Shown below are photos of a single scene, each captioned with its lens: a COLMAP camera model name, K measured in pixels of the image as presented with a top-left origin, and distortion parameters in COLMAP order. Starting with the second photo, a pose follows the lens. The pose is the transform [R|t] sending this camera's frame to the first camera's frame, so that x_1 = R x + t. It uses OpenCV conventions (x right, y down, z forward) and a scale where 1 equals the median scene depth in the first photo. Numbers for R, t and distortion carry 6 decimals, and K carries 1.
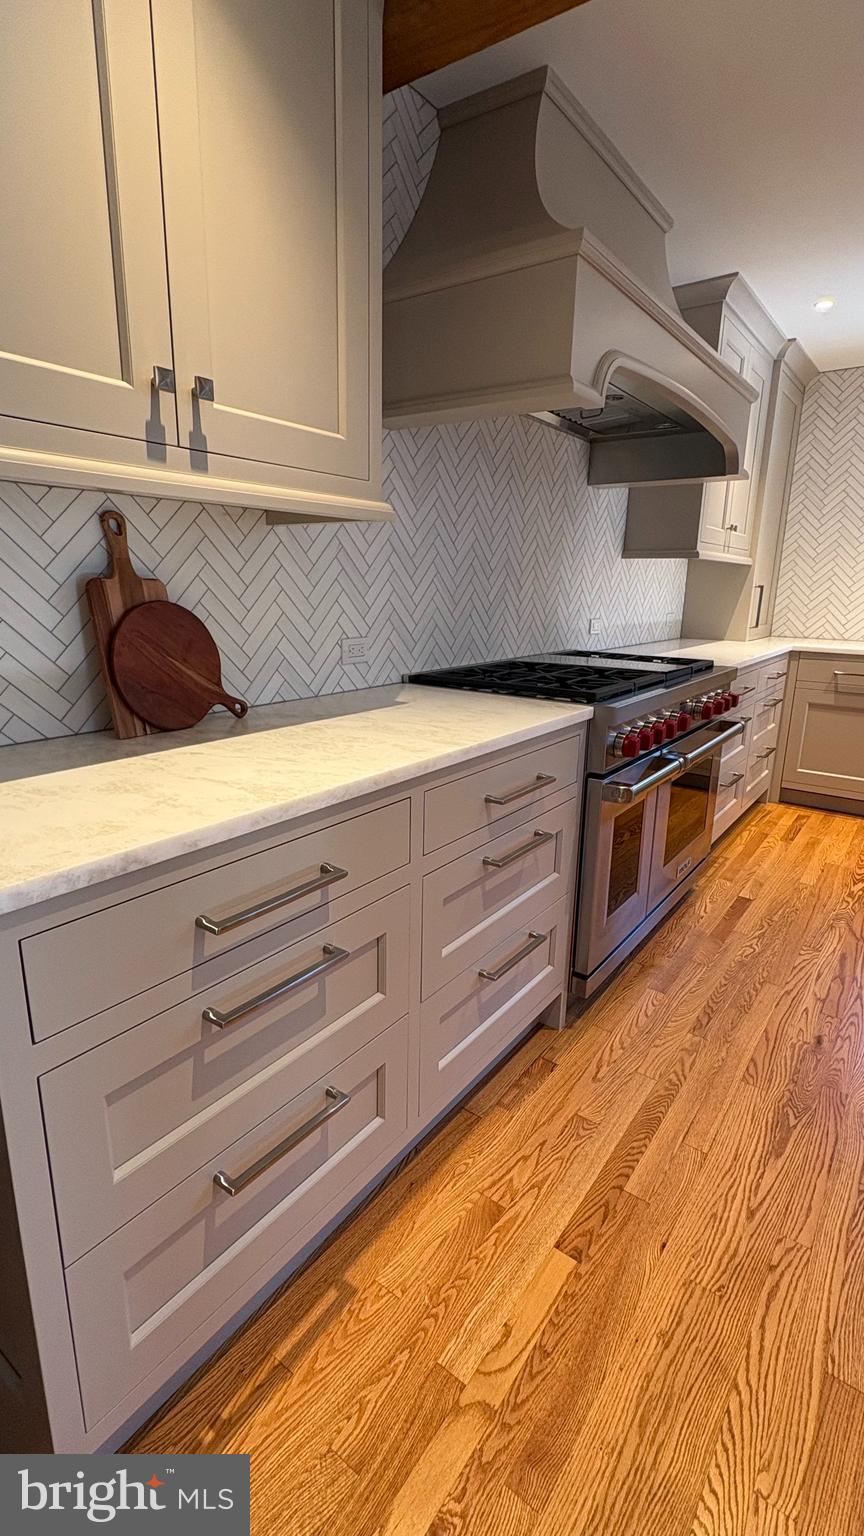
lens RADIAL K [[720.2, 0, 430.6], [0, 720.2, 764.4], [0, 0, 1]] dist [0.001234, 0.000349]
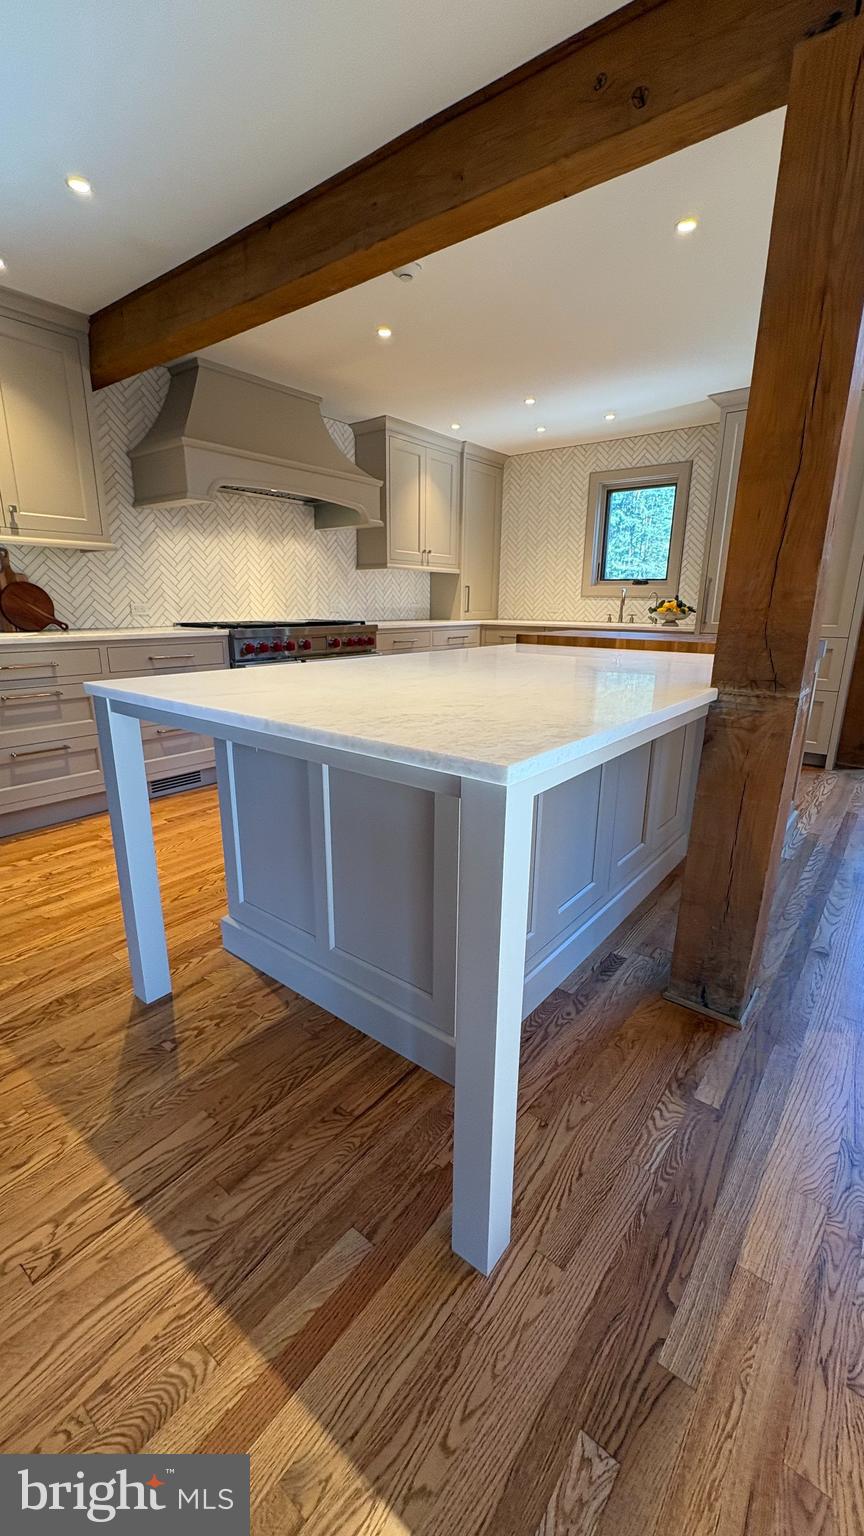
lens RADIAL K [[609.1, 0, 432.0], [0, 609.1, 768.0], [0, 0, 1]] dist [-0.002001, -0.000013]
pose [[0.998961, 0.004220, -0.045381, 0.905326], [-0.003346, 0.999808, 0.019316, 0.301343], [0.045453, -0.019144, 0.998783, -0.871925]]
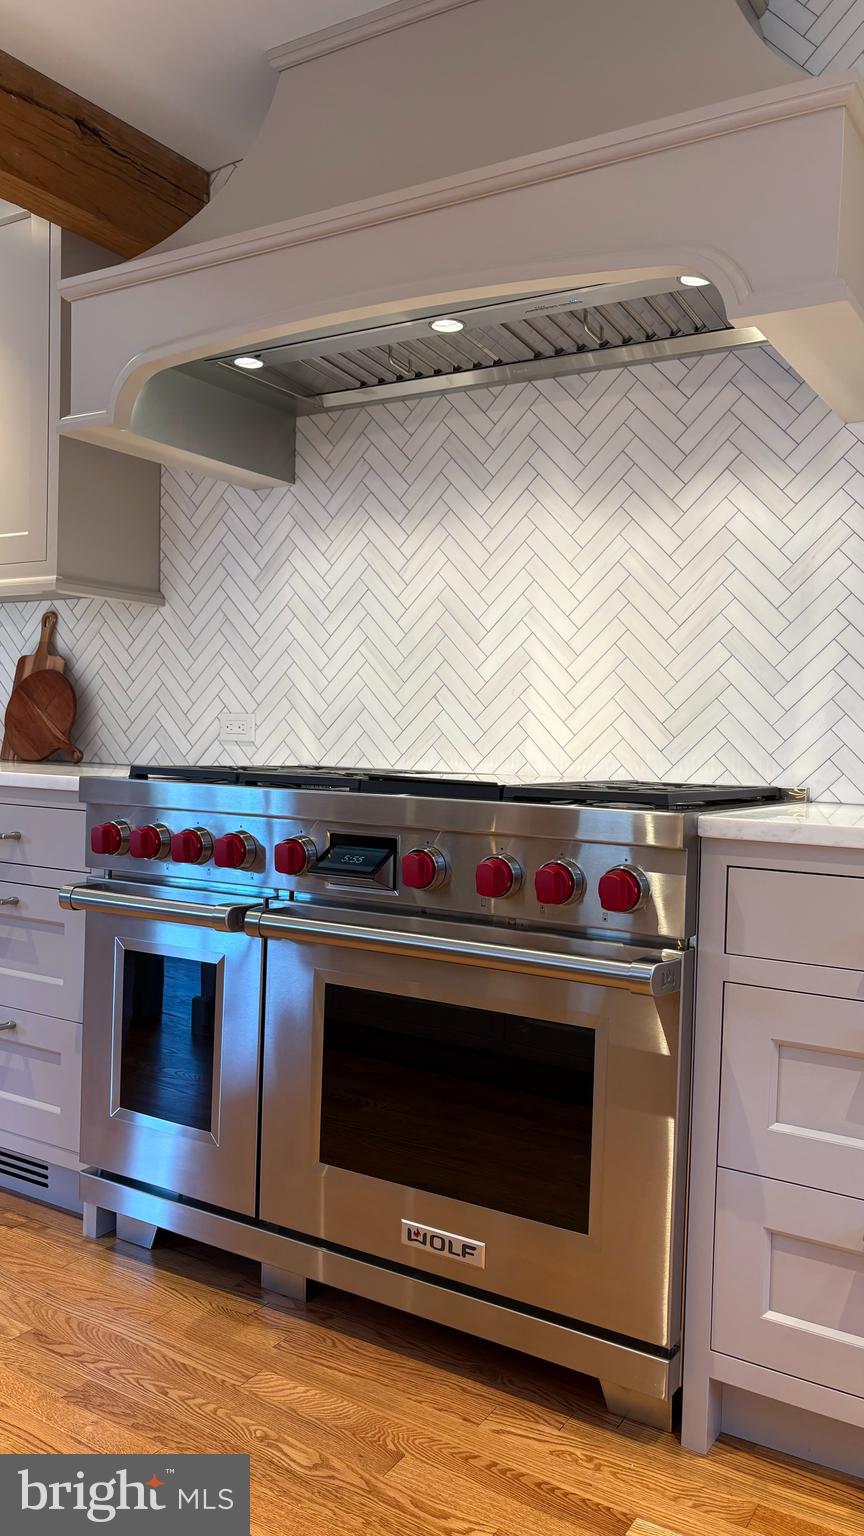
lens RADIAL K [[1165.6, 0, 427.4], [0, 1165.6, 772.7], [0, 0, 1]] dist [0.057057, -0.054059]
pose [[0.067499, 0.014469, -0.997614, 1.404331], [-0.273337, 0.961908, -0.004543, -0.164170], [0.959547, 0.272991, 0.068883, 1.162516]]
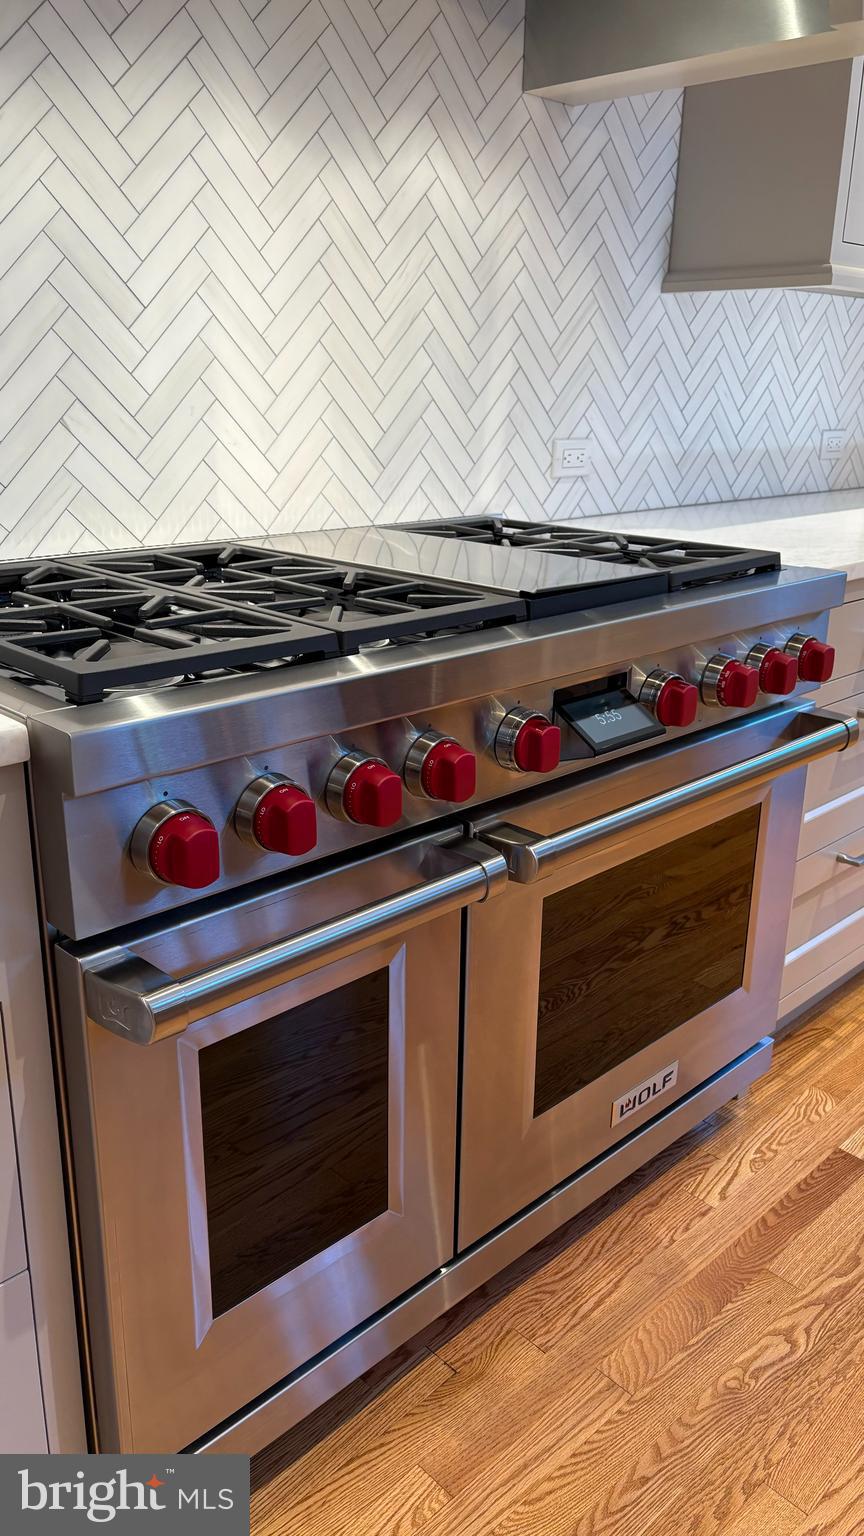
lens RADIAL K [[1161.0, 0, 426.3], [0, 1161.0, 767.3], [0, 0, 1]] dist [0.034938, -0.053478]
pose [[0.986460, 0.052930, -0.155224, 0.434327], [-0.041597, 0.996288, 0.075371, -0.098328], [0.158637, -0.067893, 0.985000, 0.508777]]
